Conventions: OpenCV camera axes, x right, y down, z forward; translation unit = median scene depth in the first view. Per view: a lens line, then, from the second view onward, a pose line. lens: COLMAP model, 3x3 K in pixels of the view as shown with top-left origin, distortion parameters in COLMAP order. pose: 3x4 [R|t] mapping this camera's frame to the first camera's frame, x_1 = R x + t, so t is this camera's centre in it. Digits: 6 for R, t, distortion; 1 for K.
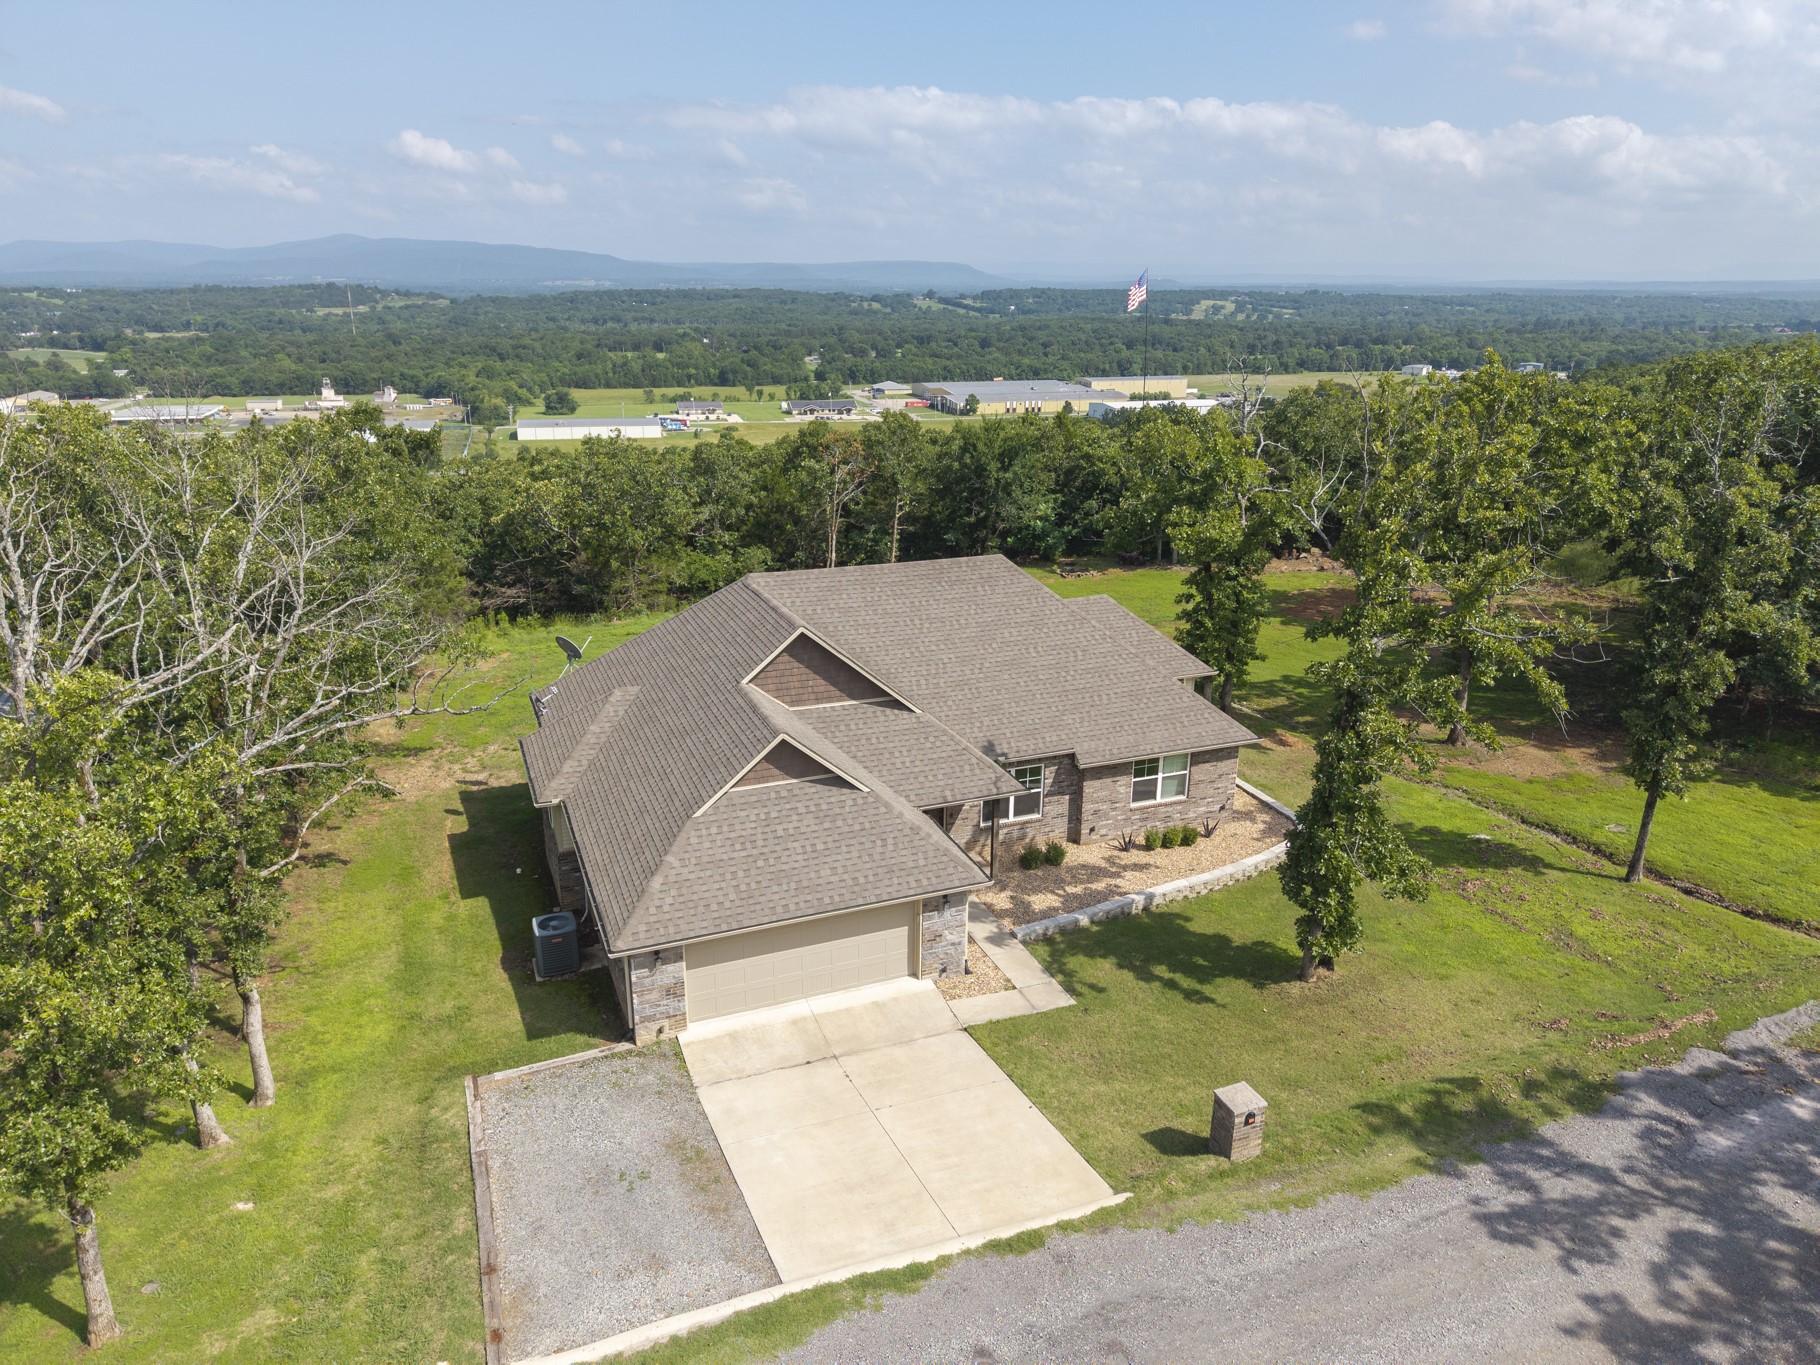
lens RADIAL K [[1228.4, 0, 913.4], [0, 1228.4, 671.2], [0, 0, 1]] dist [0.035255, -0.035728]
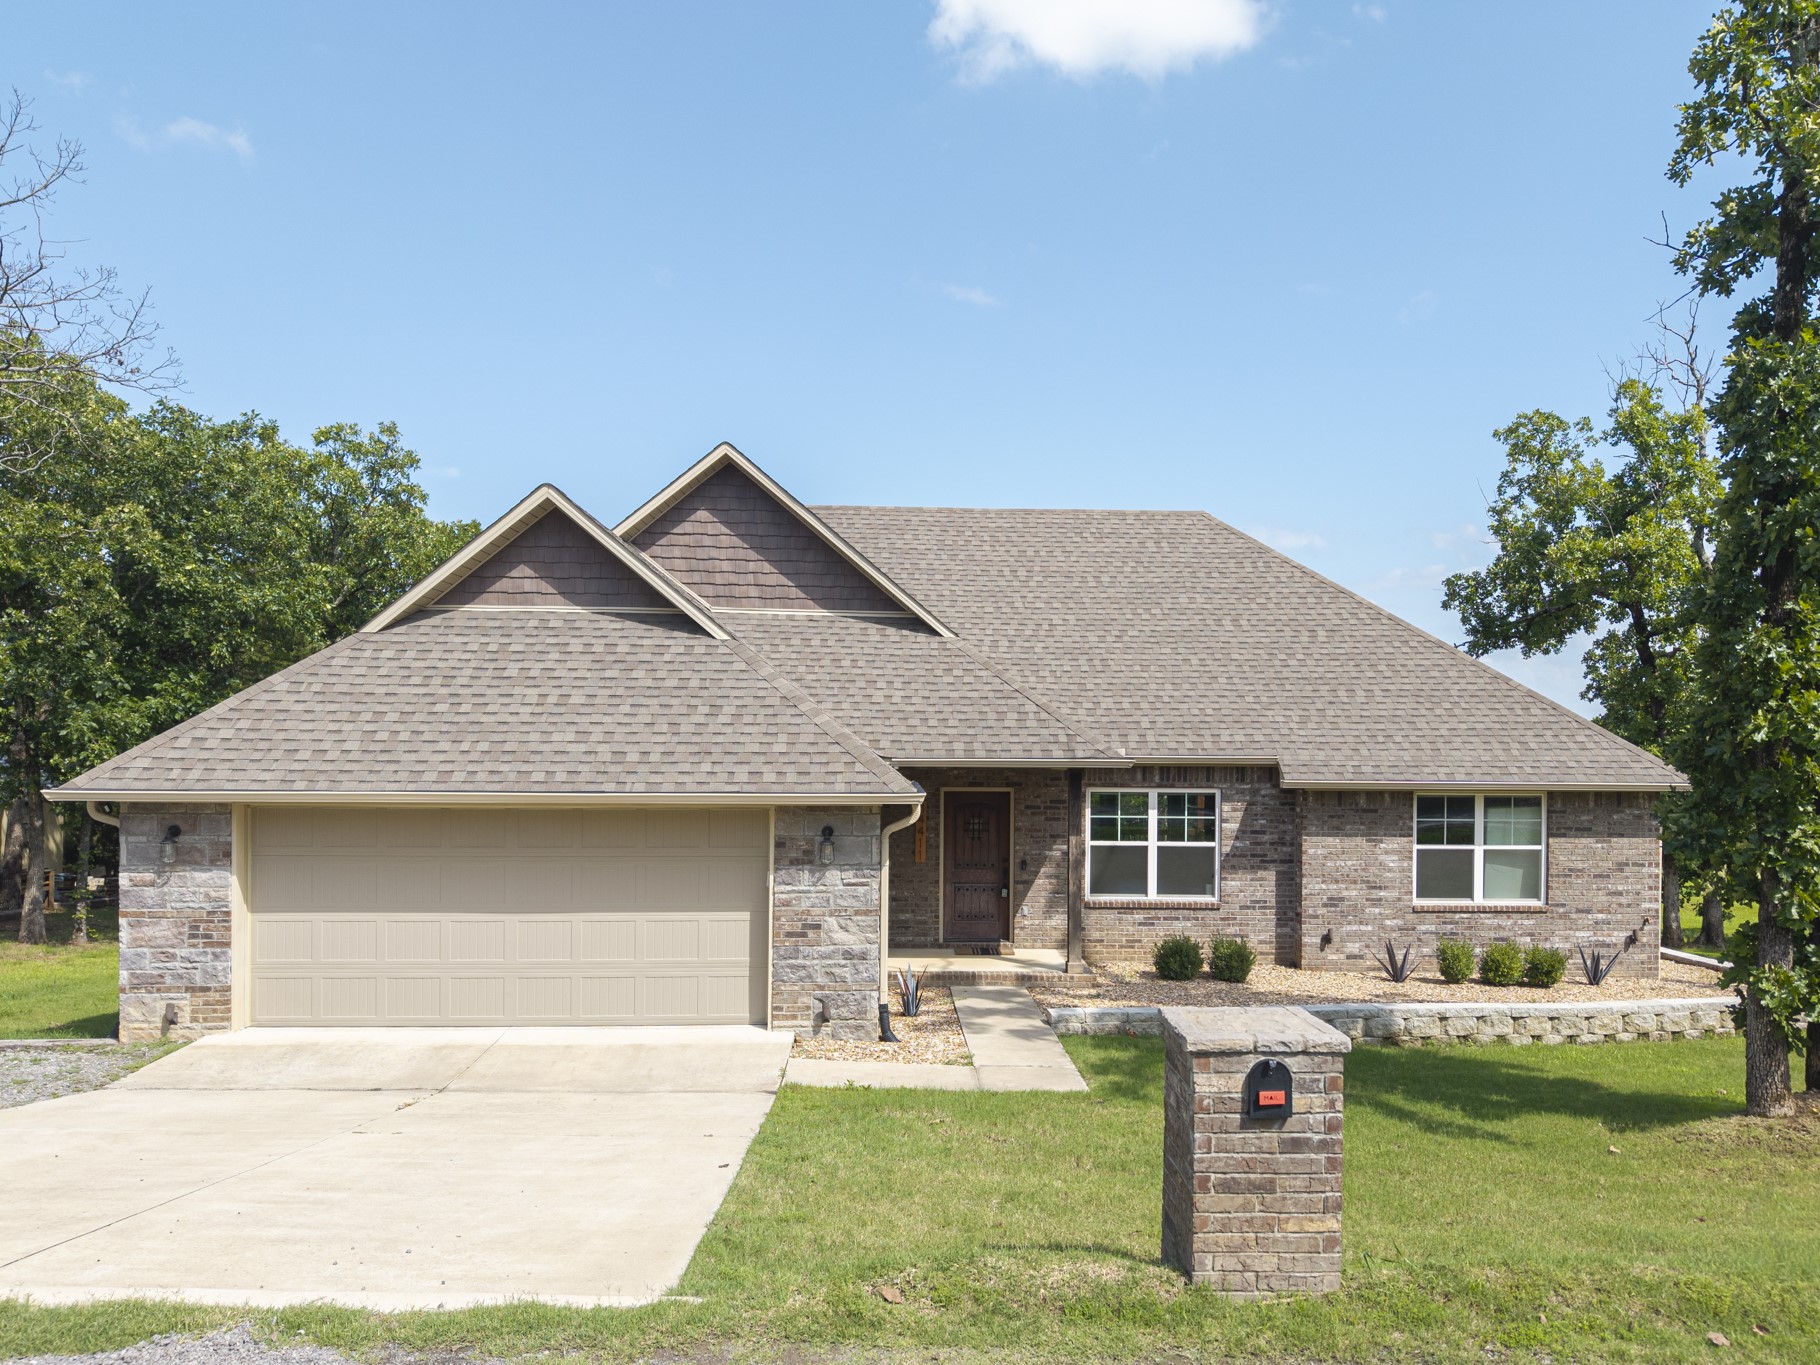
lens RADIAL K [[1344.3, 0, 936.2], [0, 1344.3, 751.5], [0, 0, 1]] dist [0.043980, -0.052313]
pose [[0.941762, -0.001107, -0.336278, 0.216974], [-0.101445, 0.952472, -0.287237, 0.275947], [0.320614, 0.304623, 0.896890, 0.524325]]
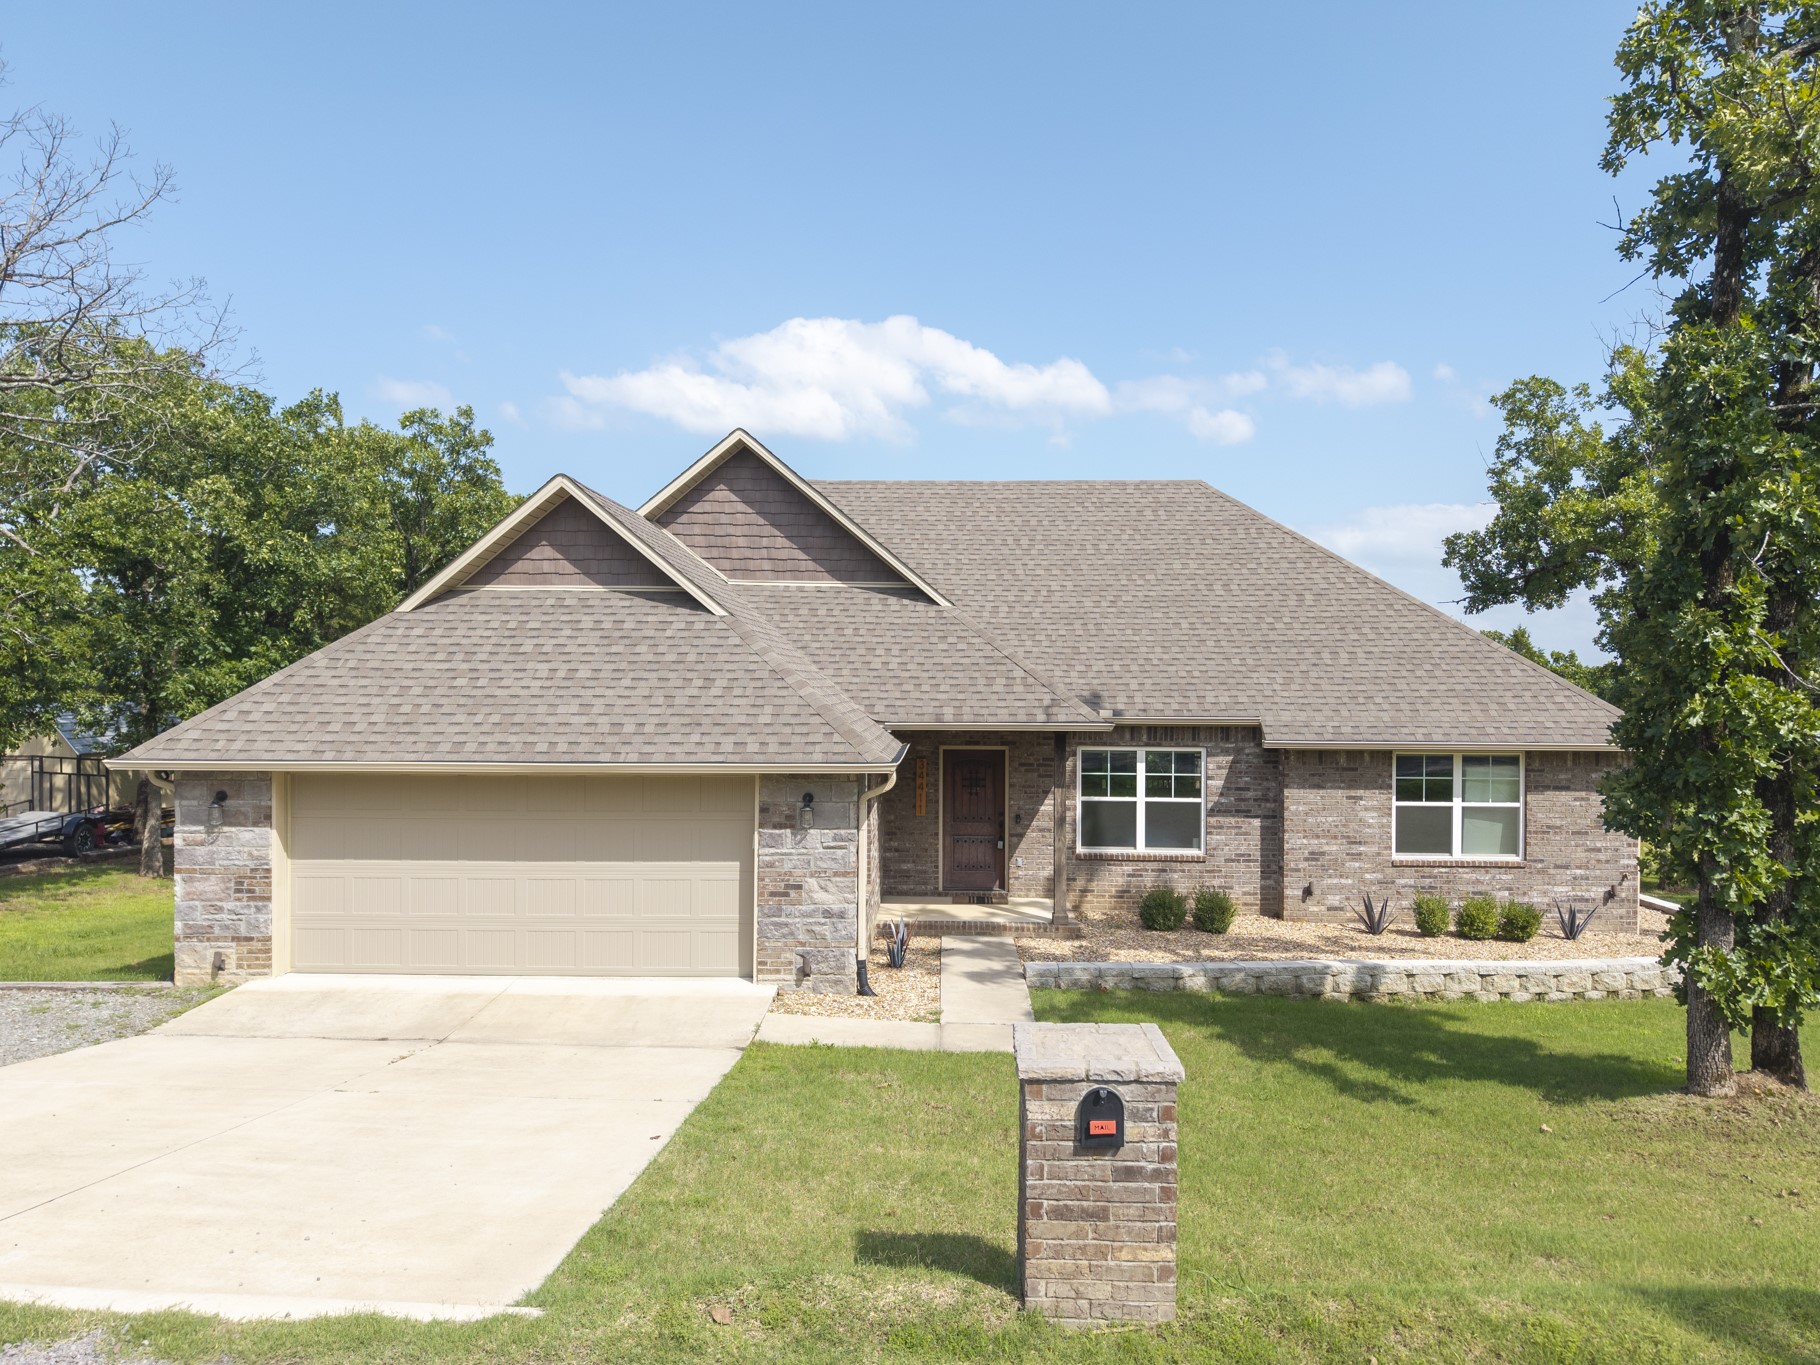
lens RADIAL K [[1228.4, 0, 909.4], [0, 1228.4, 688.8], [0, 0, 1]] dist [0.035255, -0.035728]
pose [[0.915334, -0.002427, -0.402688, 0.242512], [-0.119892, 0.952992, -0.278265, 0.255941], [0.384434, 0.302985, 0.872015, 0.543891]]
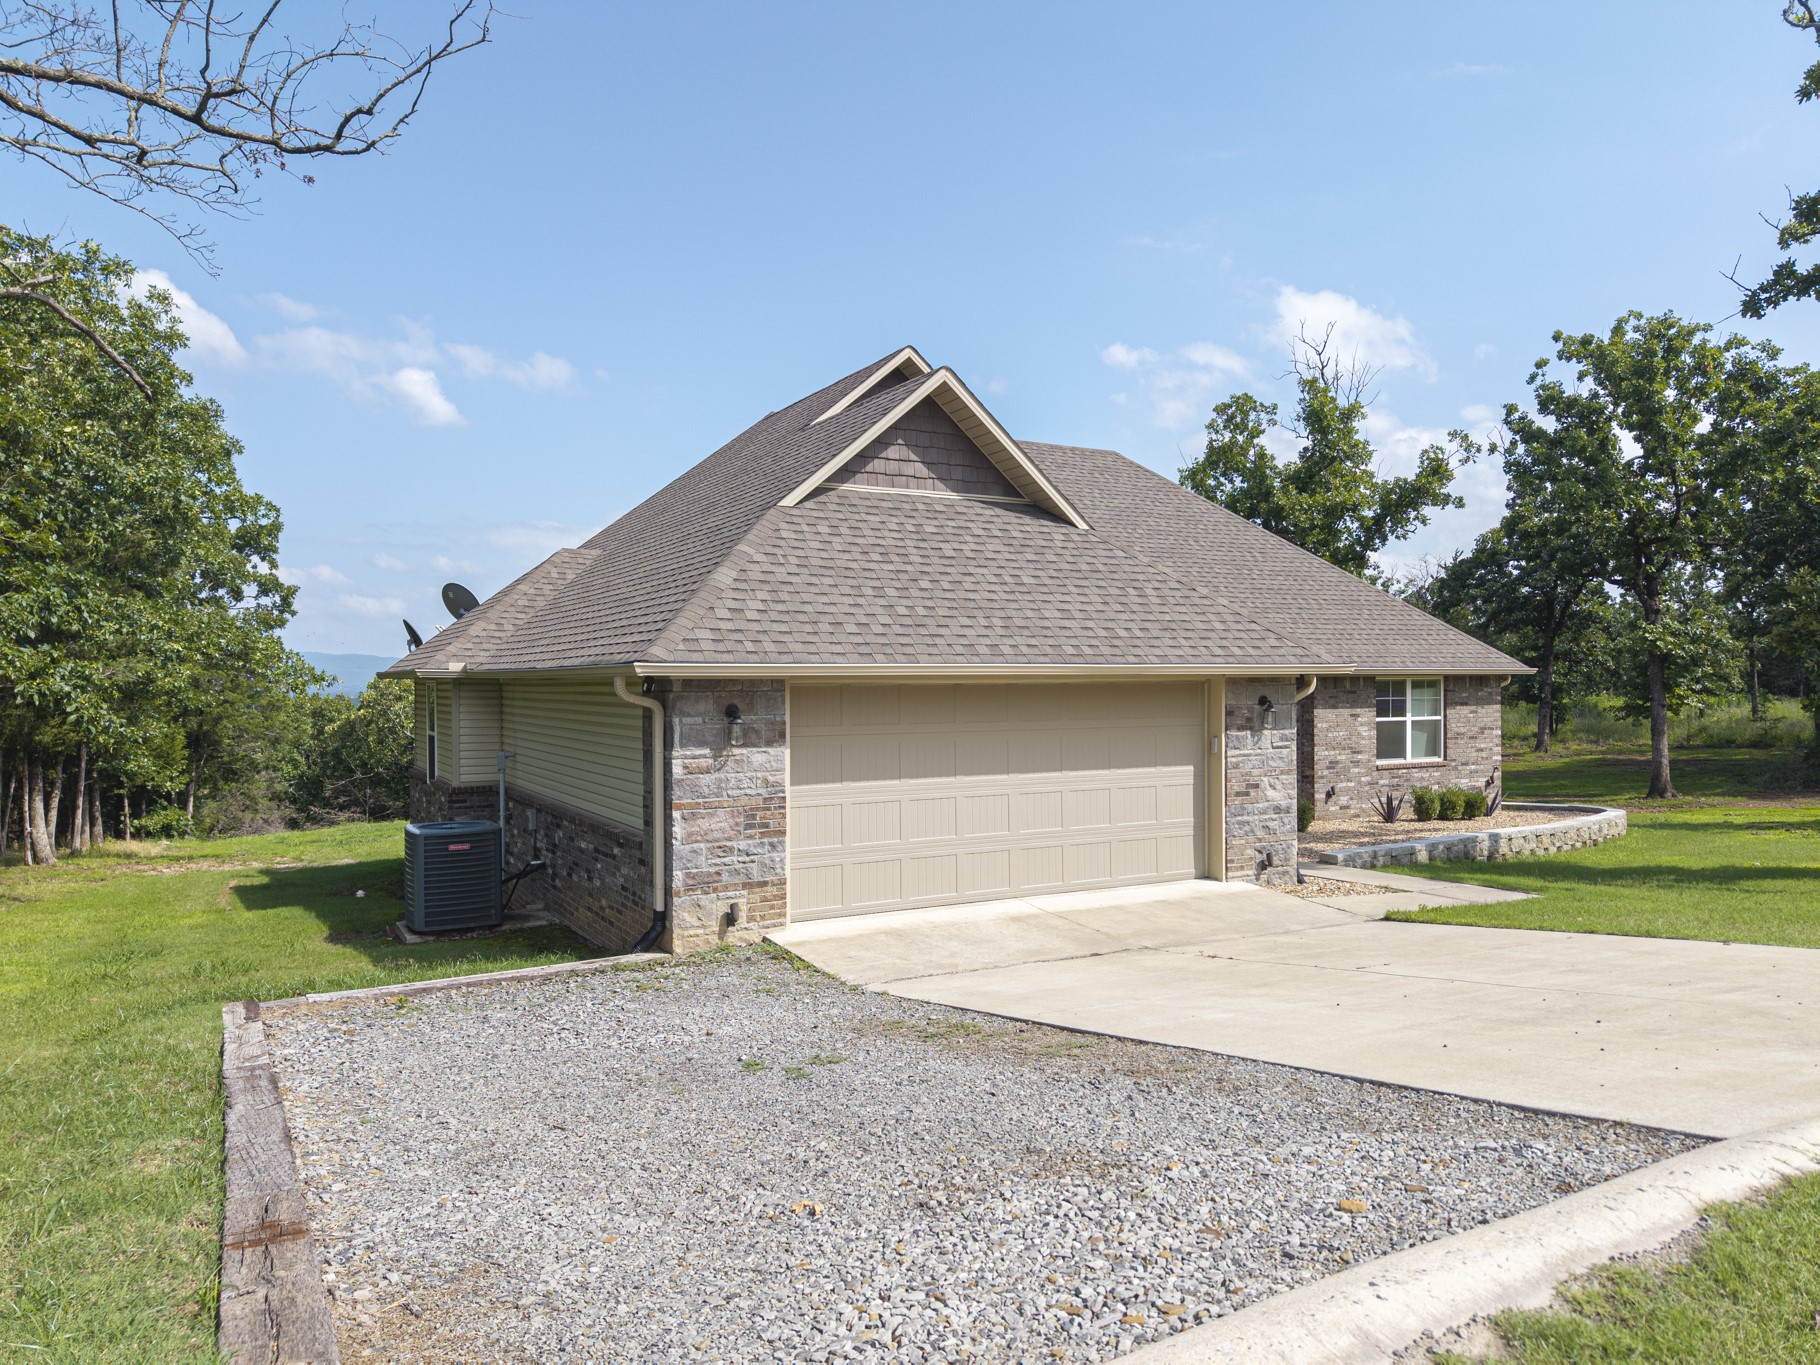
lens RADIAL K [[1228.4, 0, 910.8], [0, 1228.4, 679.3], [0, 0, 1]] dist [0.035255, -0.035728]
pose [[0.991757, -0.015321, 0.127214, -0.172261], [0.053794, 0.950877, -0.304859, 0.303773], [-0.116295, 0.309189, 0.943863, 0.499145]]
